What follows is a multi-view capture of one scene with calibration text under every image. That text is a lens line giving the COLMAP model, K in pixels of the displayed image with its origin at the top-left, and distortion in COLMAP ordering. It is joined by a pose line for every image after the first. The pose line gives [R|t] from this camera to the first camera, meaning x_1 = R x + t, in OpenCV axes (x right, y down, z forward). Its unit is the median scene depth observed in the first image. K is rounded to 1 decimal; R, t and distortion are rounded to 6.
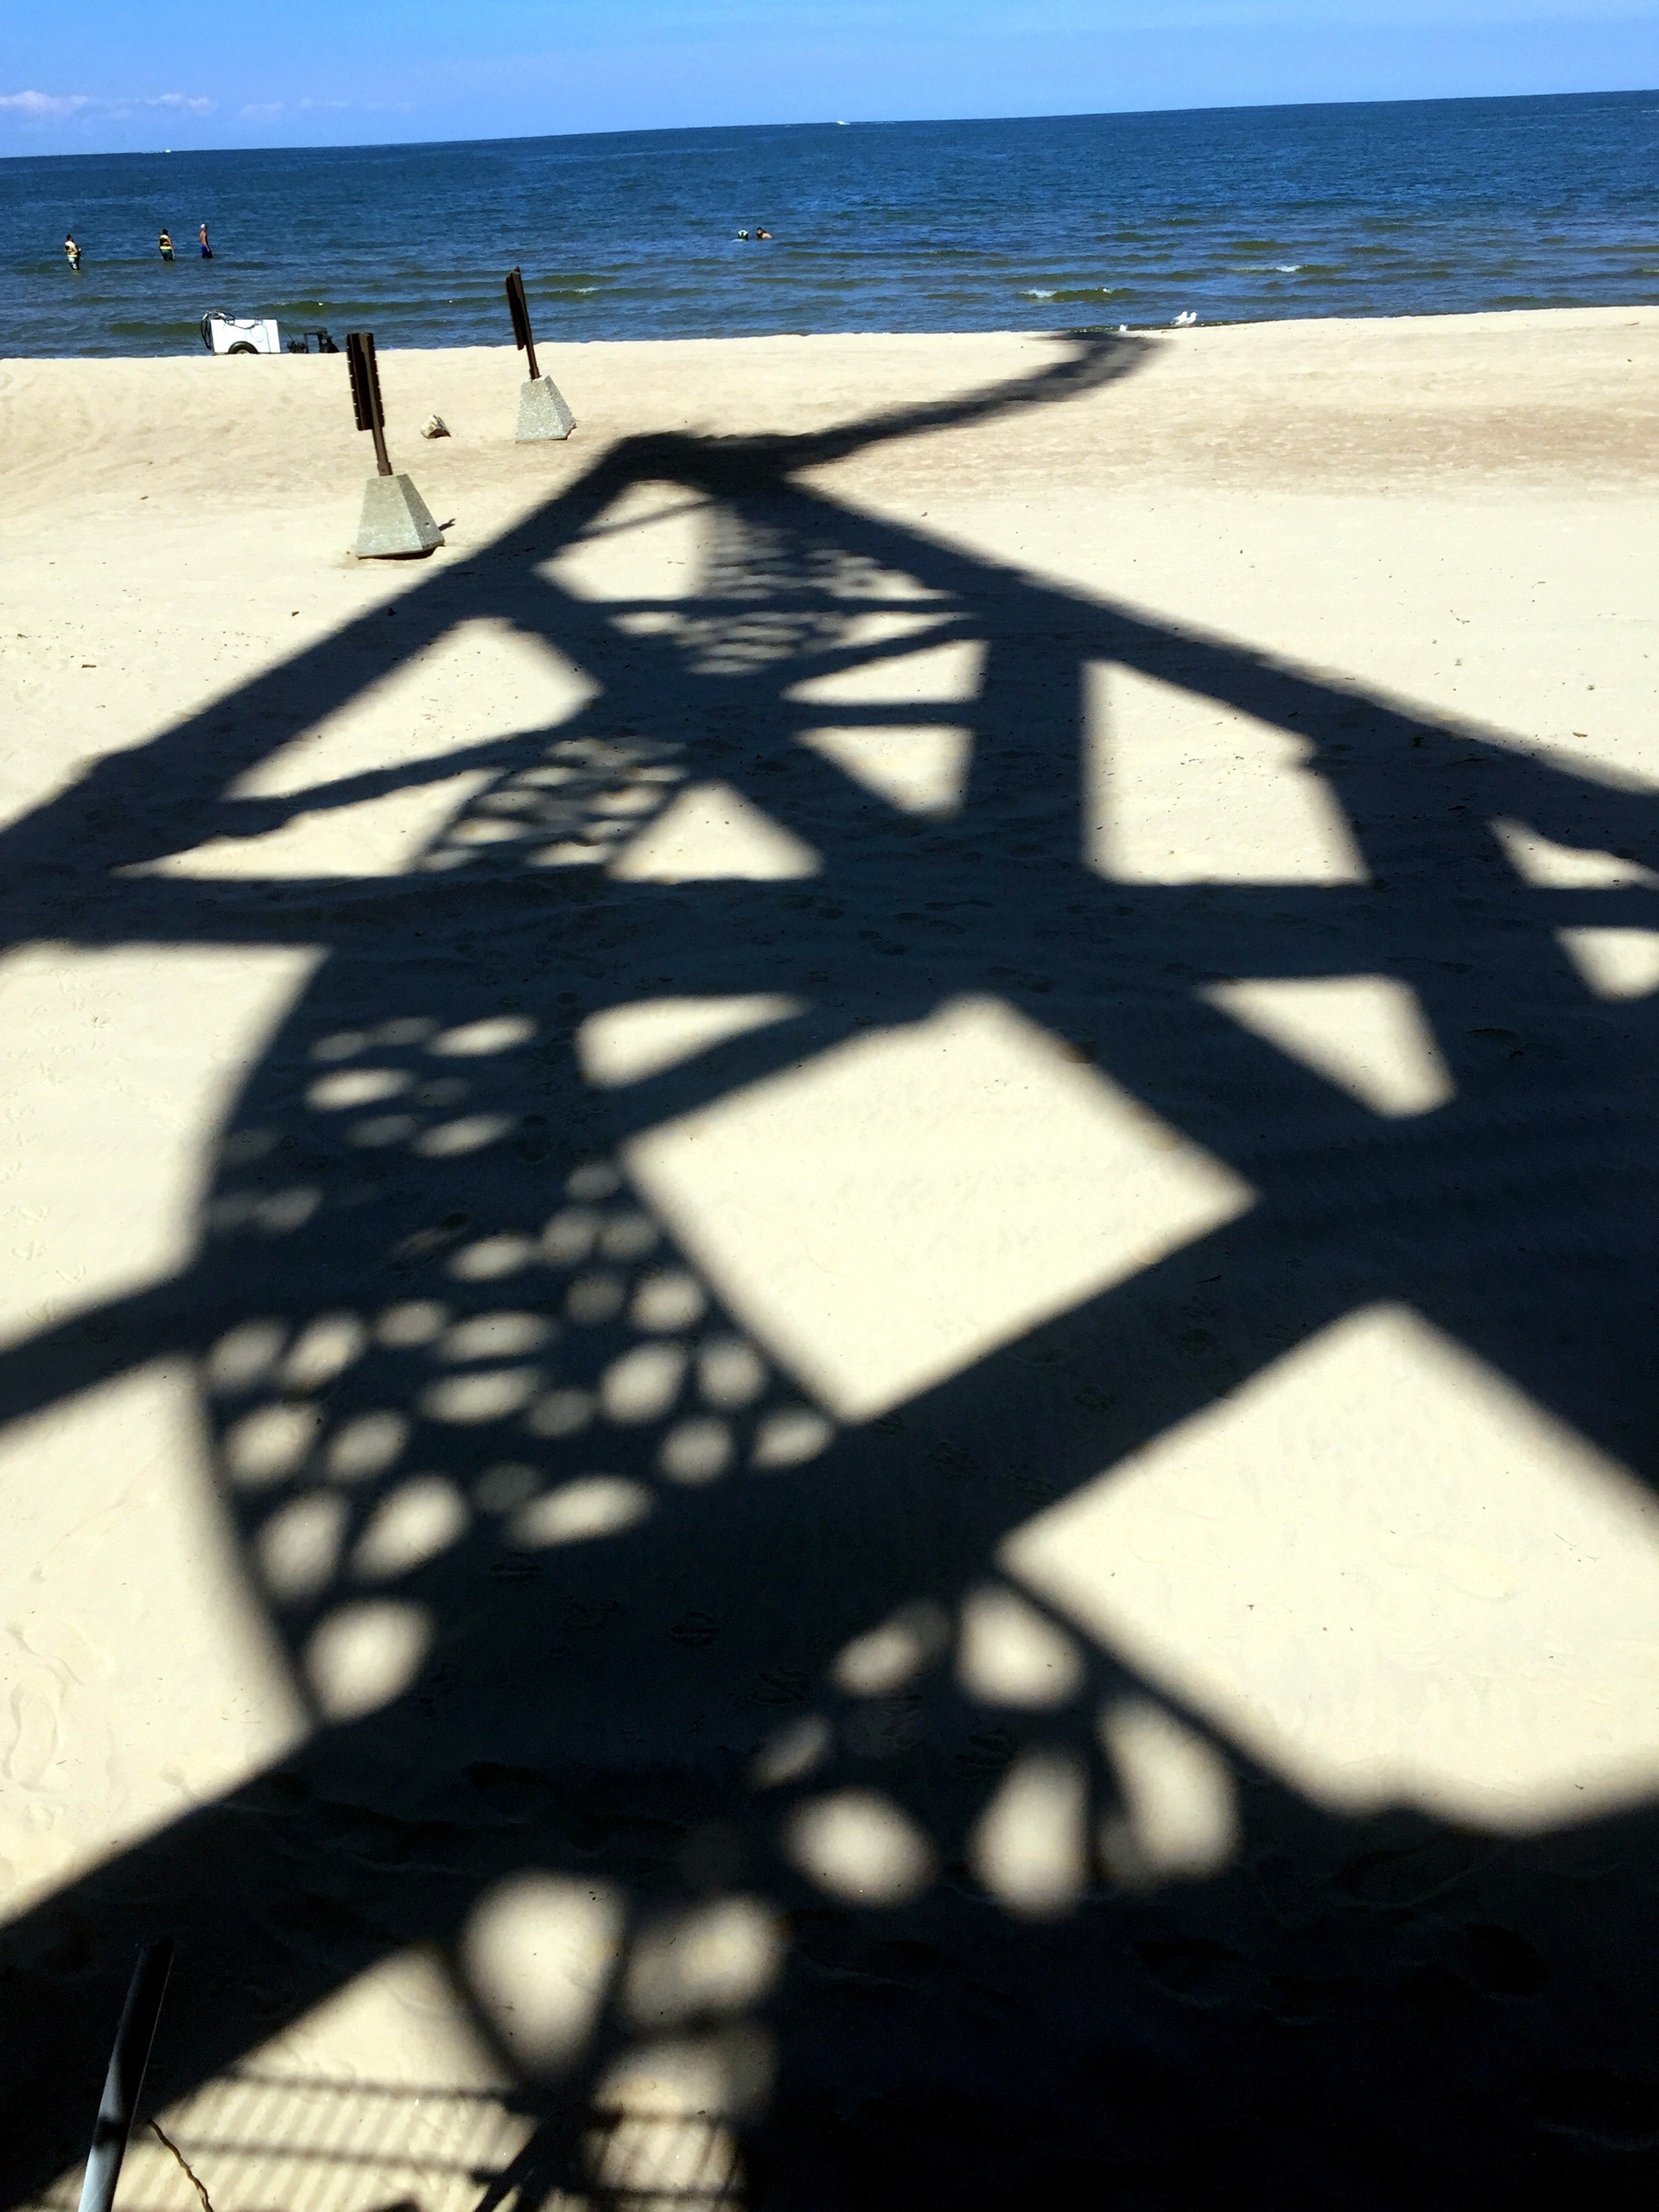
lens RADIAL K [[1850.7, 0, 829.7], [0, 1850.7, 1180.9], [0, 0, 1]] dist [-0.003949, 0.002530]
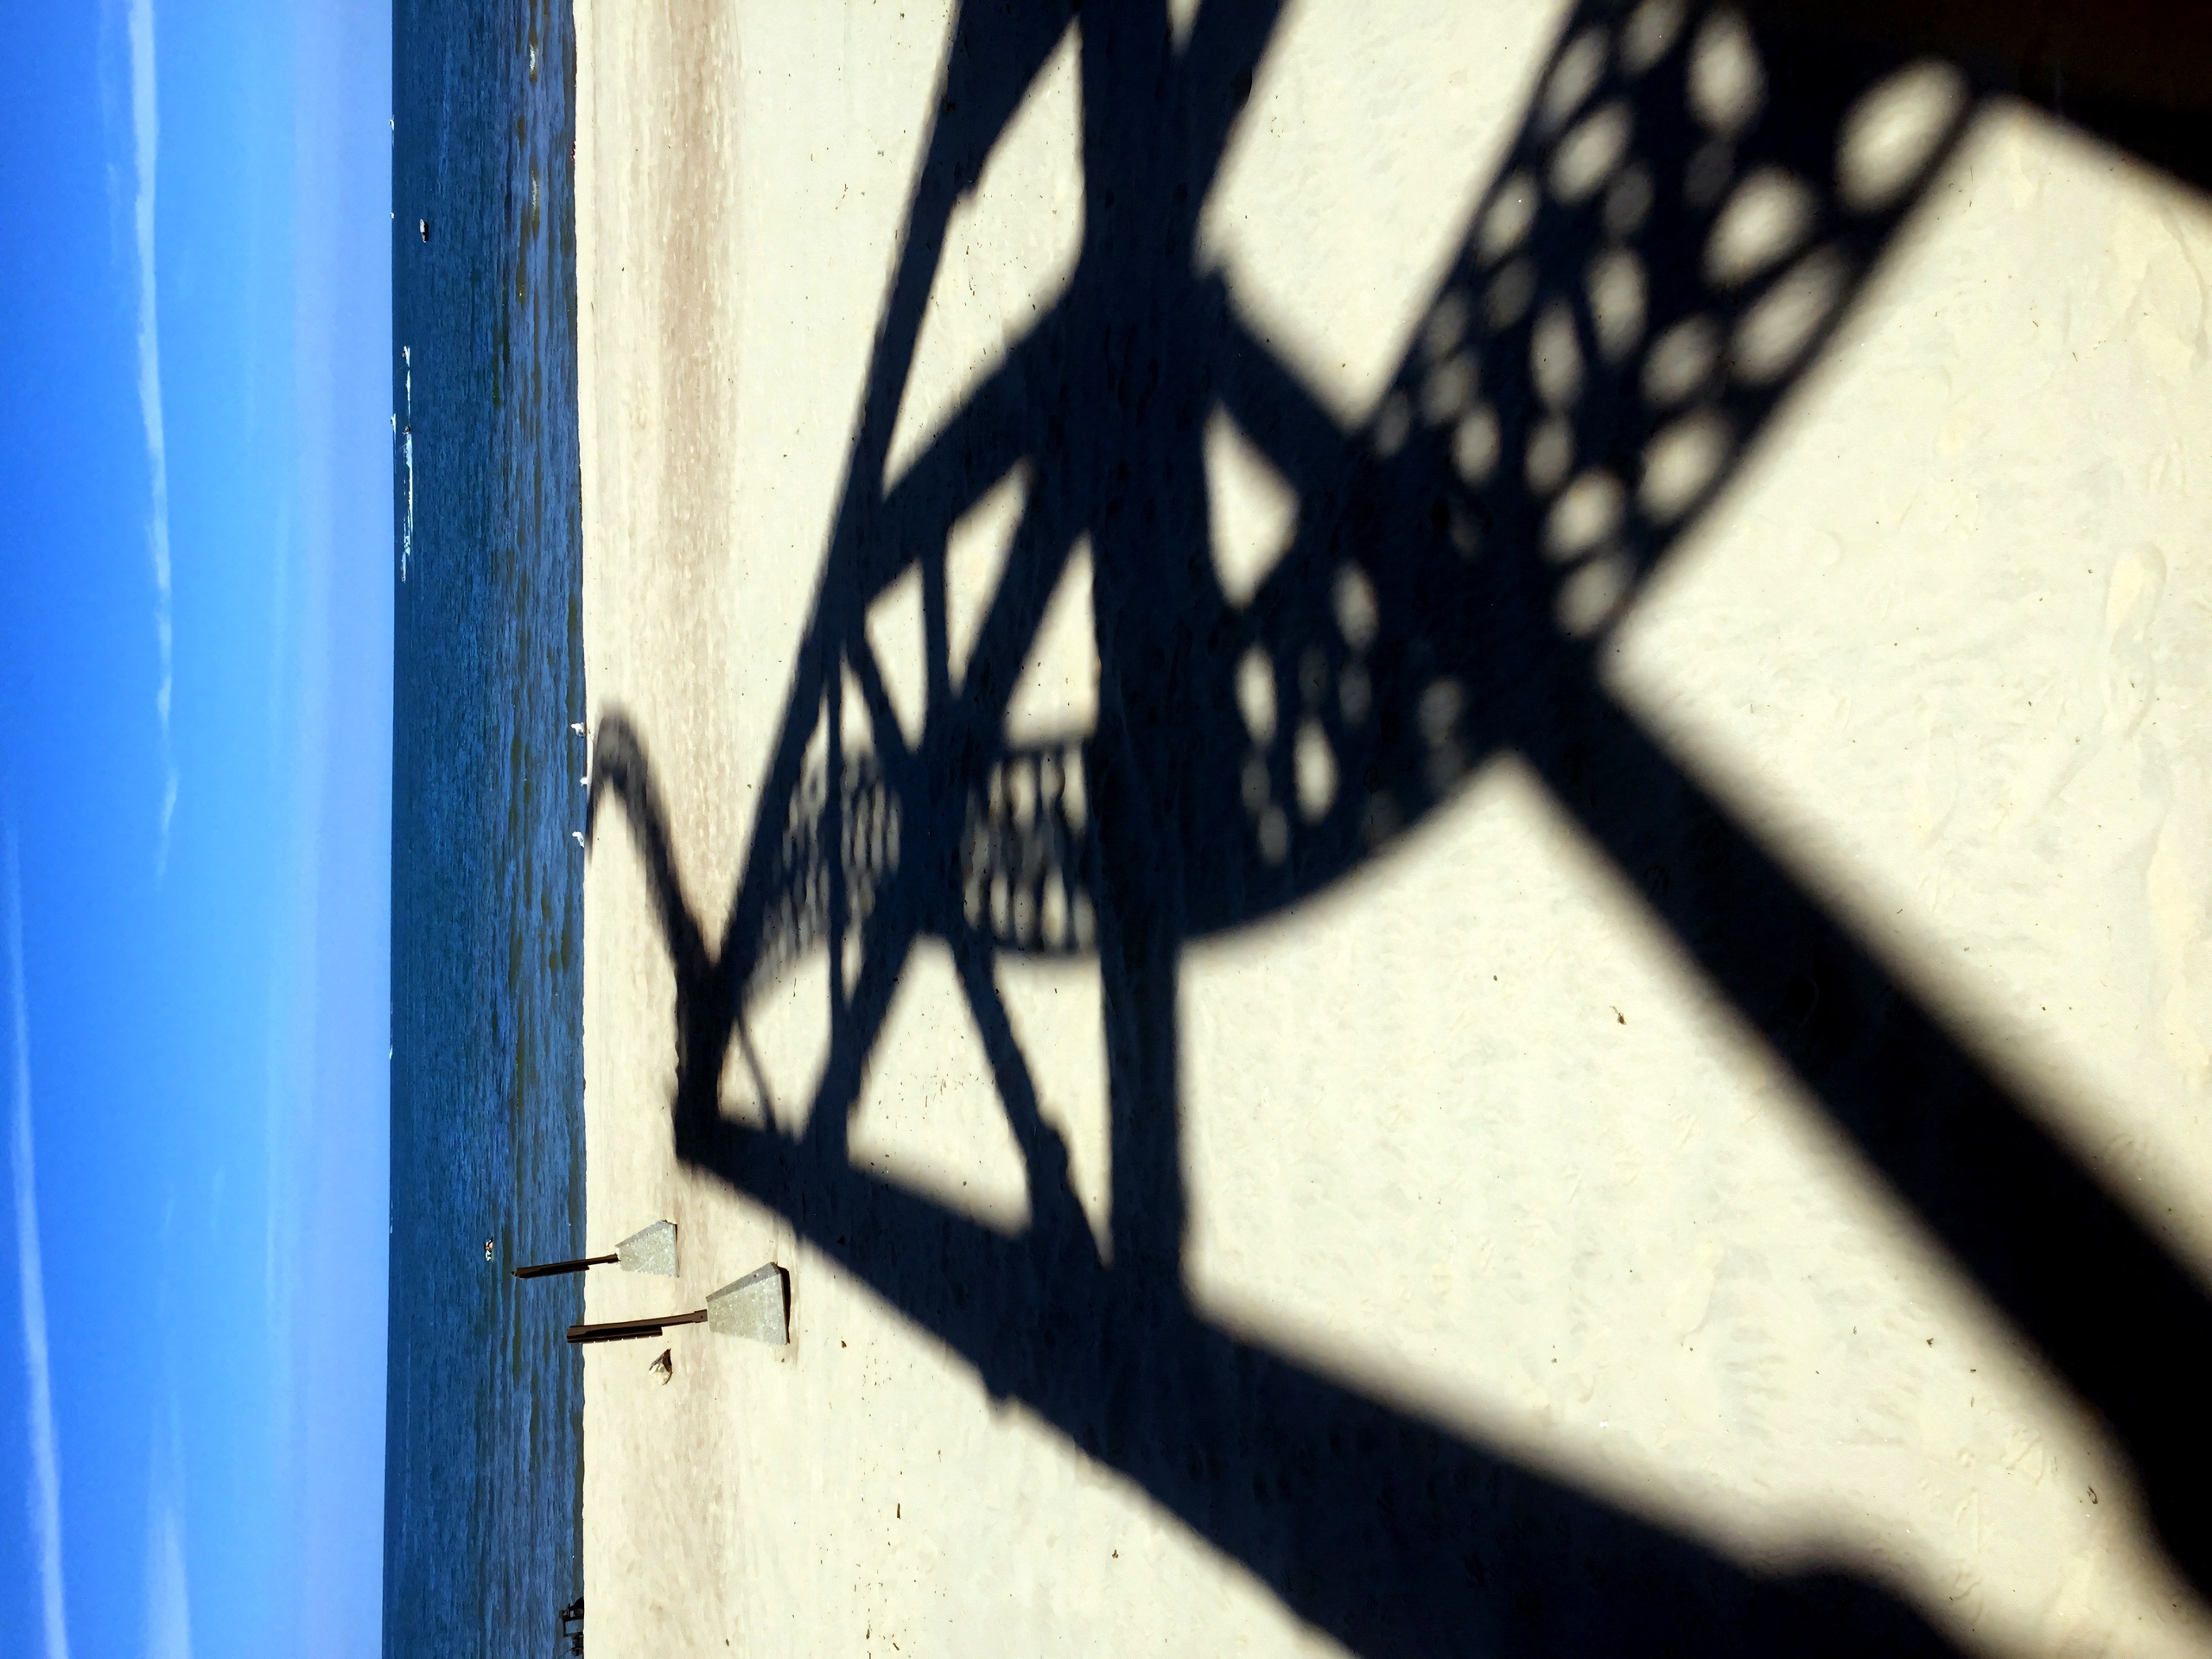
lens RADIAL K [[1879.0, 0, 1106.0], [0, 1879.0, 829.5], [0, 0, 1]] dist [0.044805, -0.003732]
pose [[-0.031021, -0.977901, 0.206754, -0.202358], [0.985926, -0.063935, -0.154472, -0.003431], [0.164277, 0.199053, 0.966122, 0.020919]]
